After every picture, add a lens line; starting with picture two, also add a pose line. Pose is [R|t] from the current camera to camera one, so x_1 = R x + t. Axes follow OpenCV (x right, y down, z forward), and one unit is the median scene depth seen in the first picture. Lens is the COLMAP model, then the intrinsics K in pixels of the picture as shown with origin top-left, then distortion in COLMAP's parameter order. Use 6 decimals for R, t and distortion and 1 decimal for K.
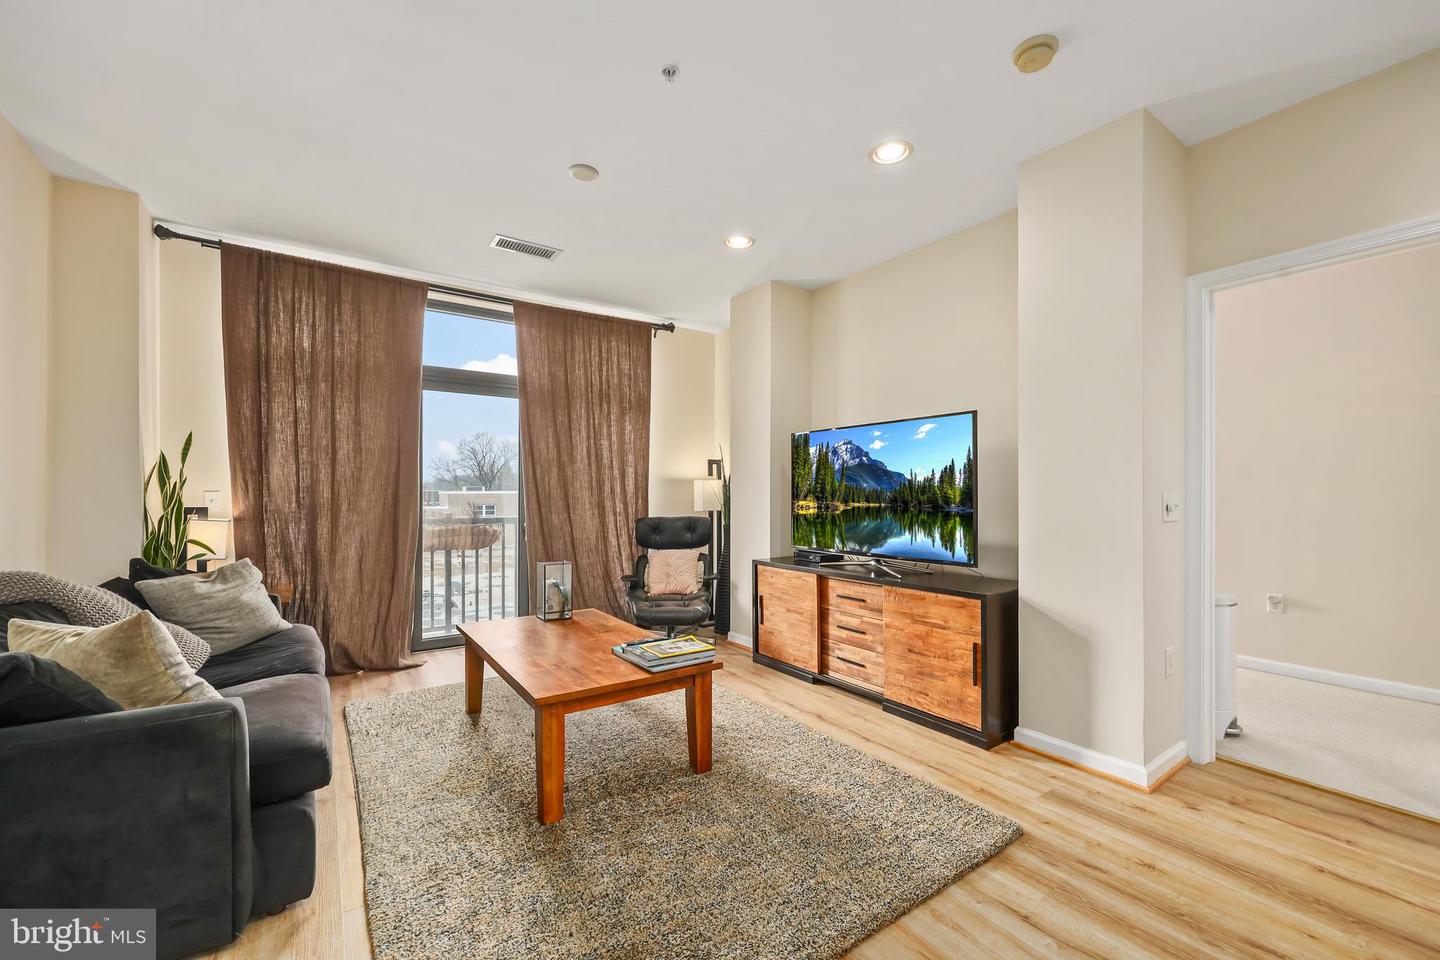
lens RADIAL K [[590.1, 0, 715.7], [0, 590.1, 492.7], [0, 0, 1]] dist [-0.000590, -0.000509]
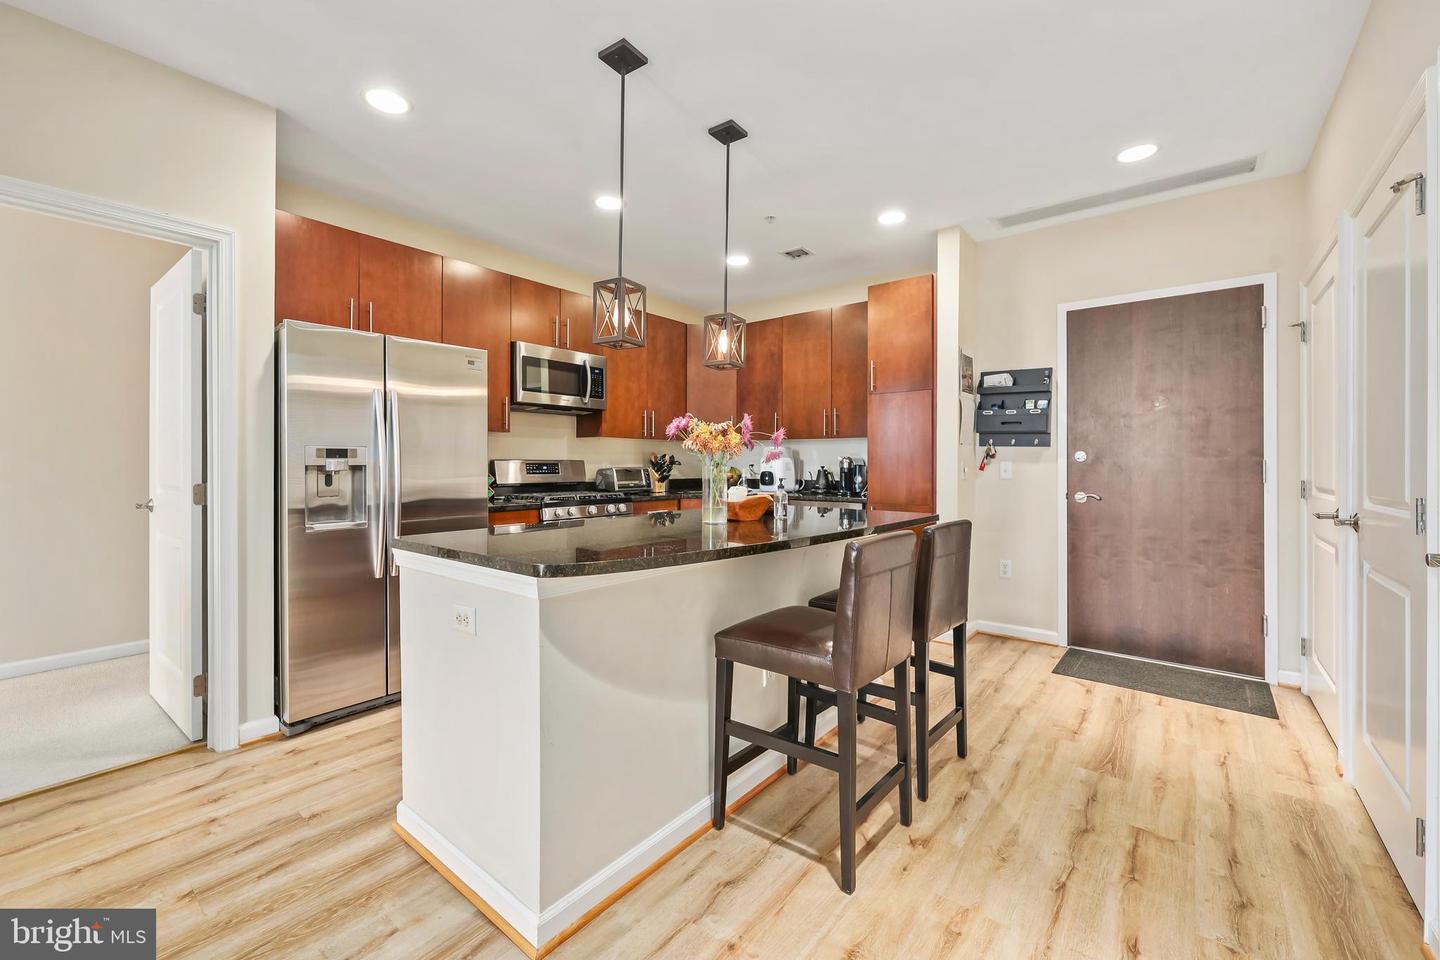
lens RADIAL K [[590.1, 0, 731.0], [0, 590.1, 464.5], [0, 0, 1]] dist [-0.000590, -0.000509]
pose [[-0.297804, -0.002992, 0.954622, -0.081003], [0.001514, 0.999992, 0.003607, 0.001842], [-0.954626, 0.002520, -0.297798, 0.154669]]
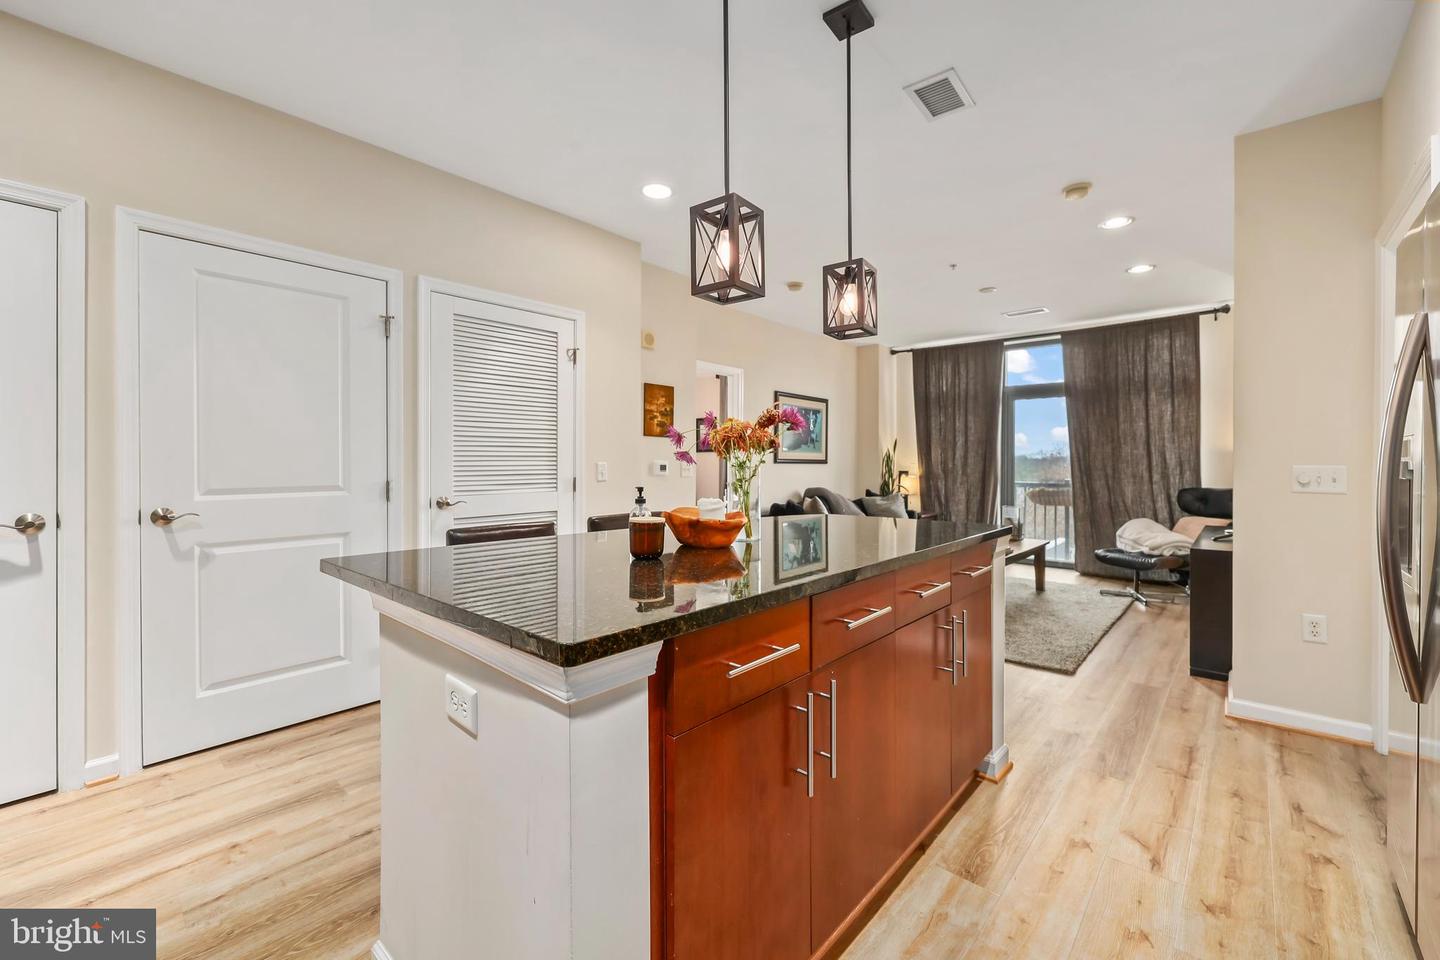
lens RADIAL K [[590.1, 0, 728.9], [0, 590.1, 468.7], [0, 0, 1]] dist [-0.000590, -0.000509]
pose [[0.245230, 0.007688, -0.969434, 1.075259], [-0.004772, 0.999966, 0.006723, 0.003287], [0.969453, 0.002978, 0.245258, -0.176136]]
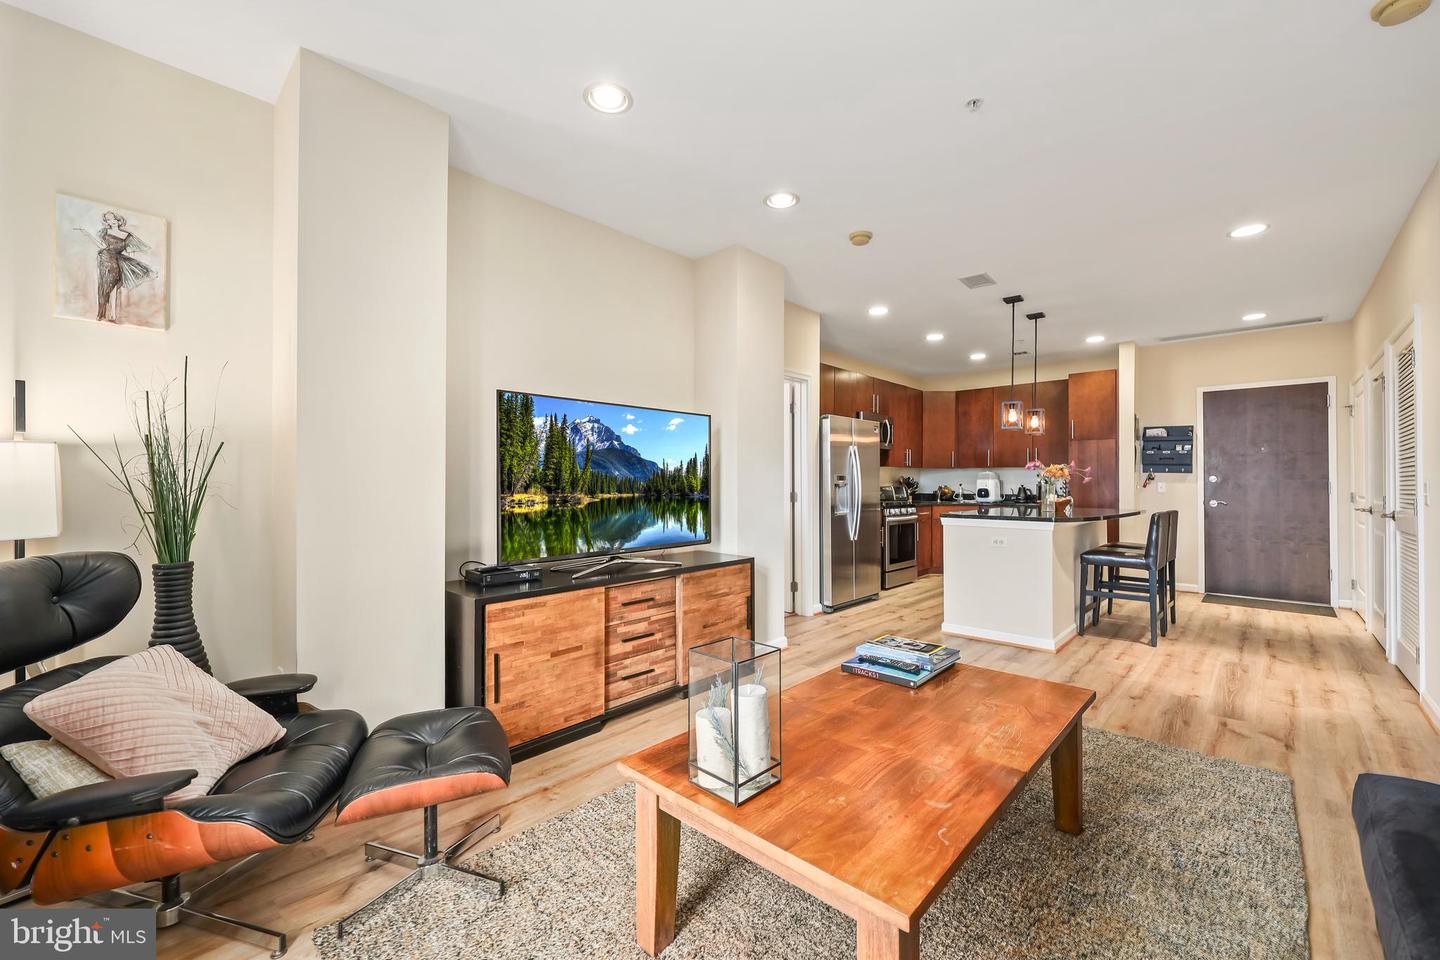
lens RADIAL K [[590.1, 0, 727.4], [0, 590.1, 480.6], [0, 0, 1]] dist [-0.000590, -0.000509]
pose [[-0.225149, 0.004396, 0.974314, -0.639050], [0.001437, 0.999990, -0.004180, 0.002267], [-0.974323, 0.000459, -0.225153, 1.035949]]
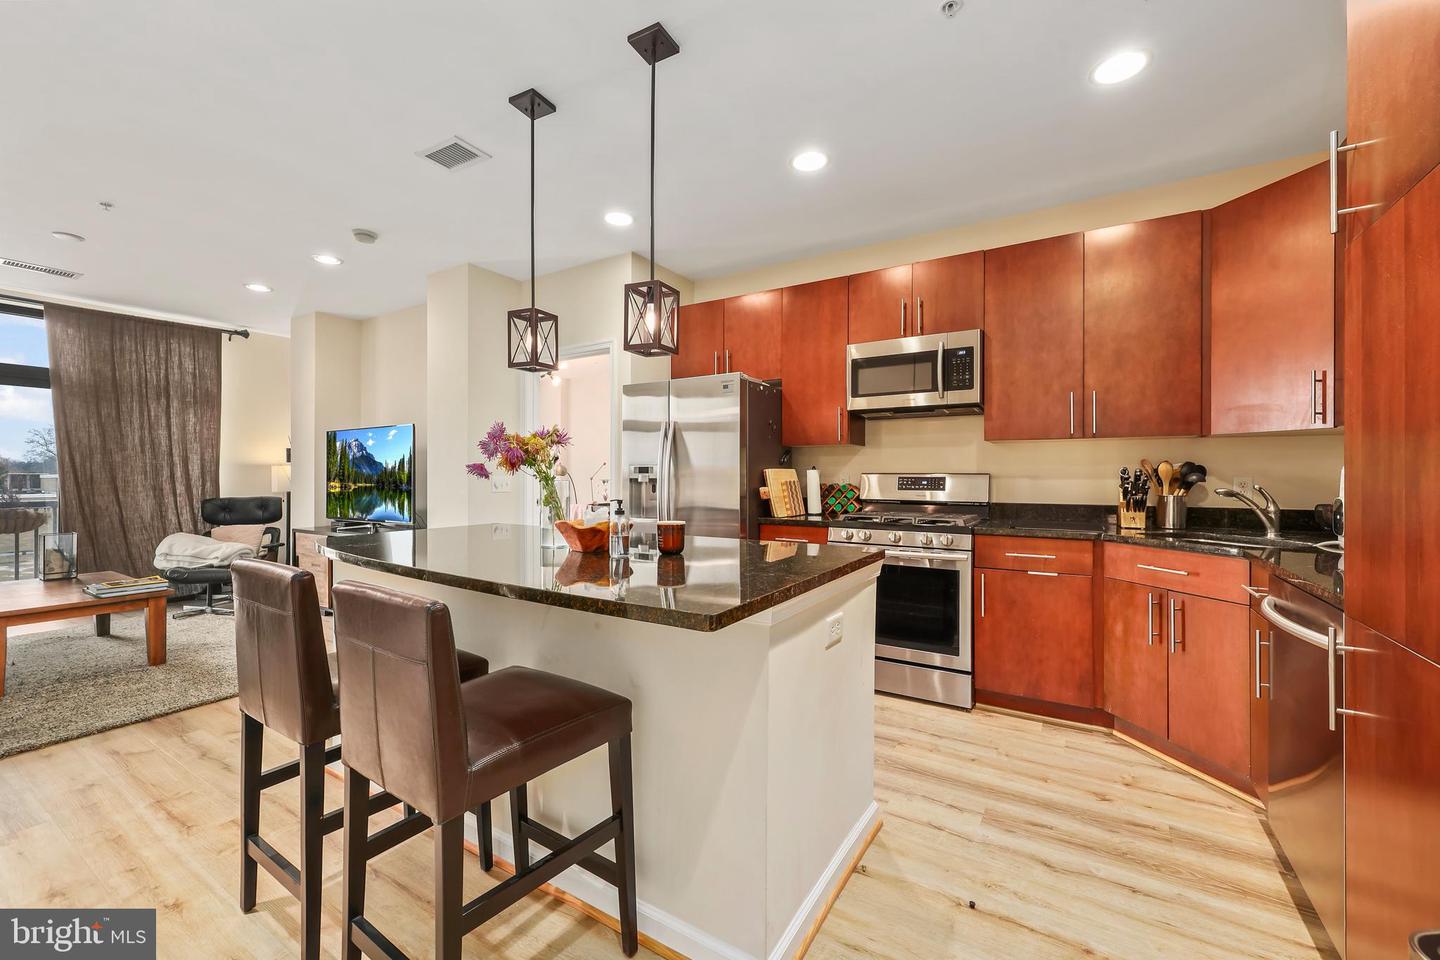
lens RADIAL K [[590.1, 0, 719.8], [0, 590.1, 472.8], [0, 0, 1]] dist [-0.000590, -0.000509]
pose [[0.919139, 0.001336, 0.393930, 0.477872], [0.001239, 0.999979, -0.006283, 0.001610], [-0.393931, 0.006263, 0.919119, -0.631512]]
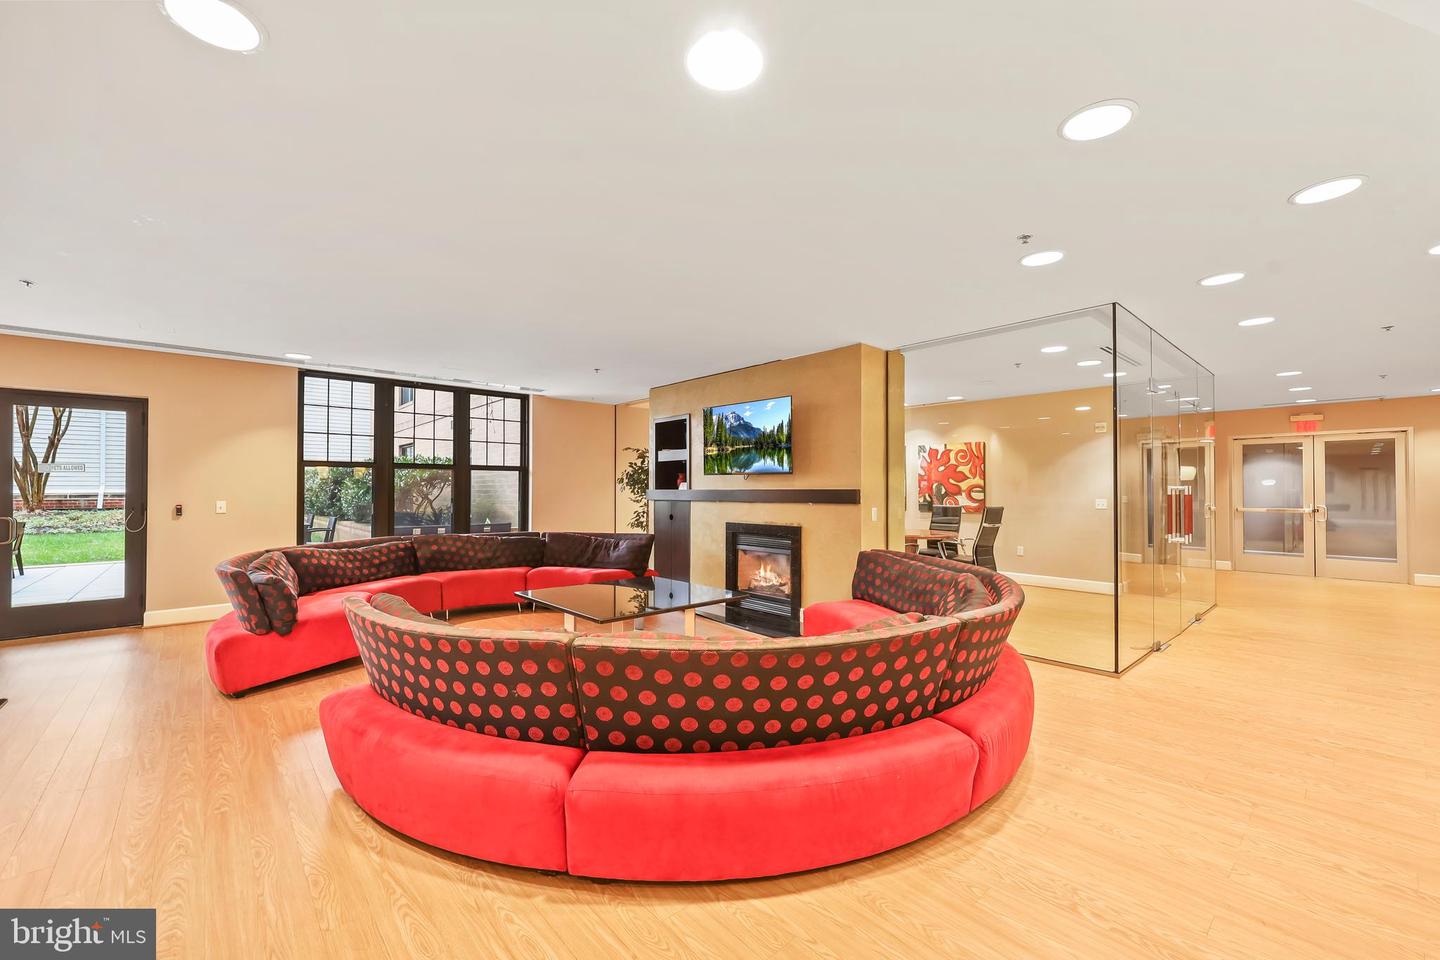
lens RADIAL K [[590.1, 0, 715.4], [0, 590.1, 474.1], [0, 0, 1]] dist [-0.000590, -0.000509]
pose [[0.992179, -0.006417, 0.124660, -0.056667], [0.006888, 0.999971, -0.003349, 0.110769], [-0.124634, 0.004182, 0.992194, -0.796133]]
